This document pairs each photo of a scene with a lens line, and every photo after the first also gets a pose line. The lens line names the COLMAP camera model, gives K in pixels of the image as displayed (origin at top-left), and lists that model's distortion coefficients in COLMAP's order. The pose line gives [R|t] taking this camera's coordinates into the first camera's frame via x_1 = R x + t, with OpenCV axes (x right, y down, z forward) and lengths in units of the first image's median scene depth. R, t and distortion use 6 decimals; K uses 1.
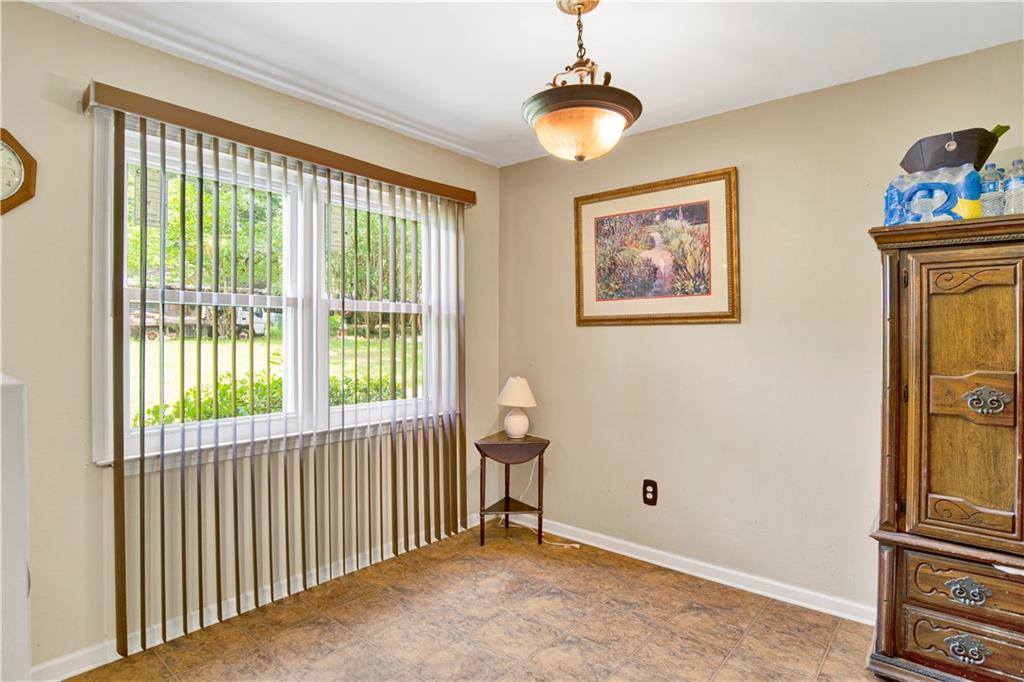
lens RADIAL K [[548.4, 0, 512.5], [0, 548.4, 332.8], [0, 0, 1]] dist [-0.061558, 0.018122]
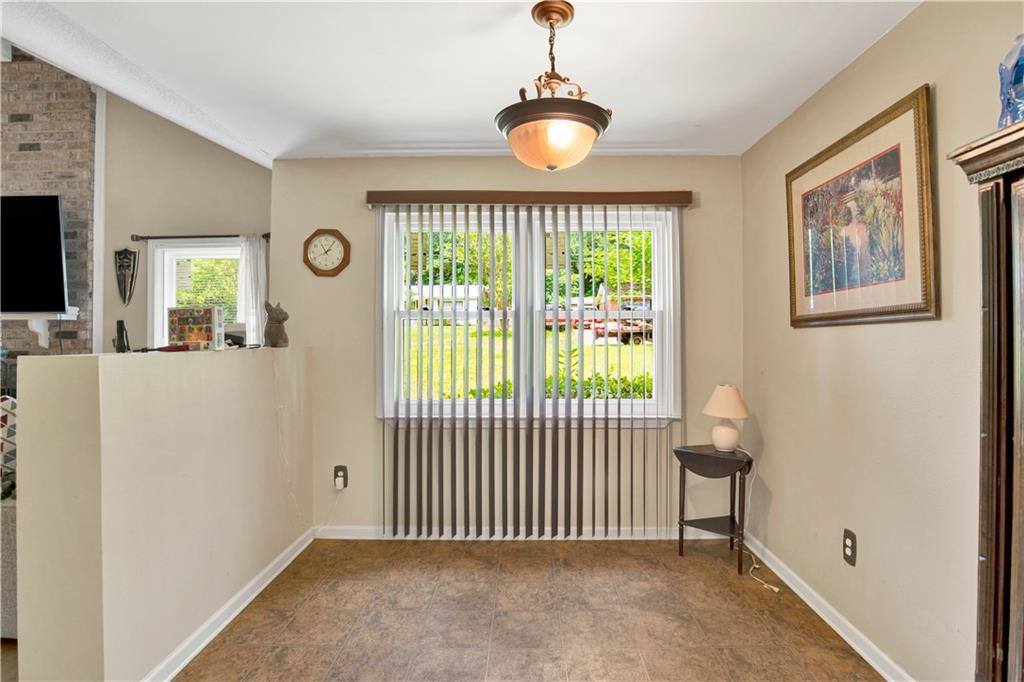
lens RADIAL K [[541.8, 0, 516.9], [0, 541.8, 338.5], [0, 0, 1]] dist [-0.061145, 0.016723]
pose [[0.626777, -0.005942, -0.779176, 0.549213], [0.006908, 0.999974, -0.002069, 0.002986], [0.779168, -0.004086, 0.626802, 0.190394]]
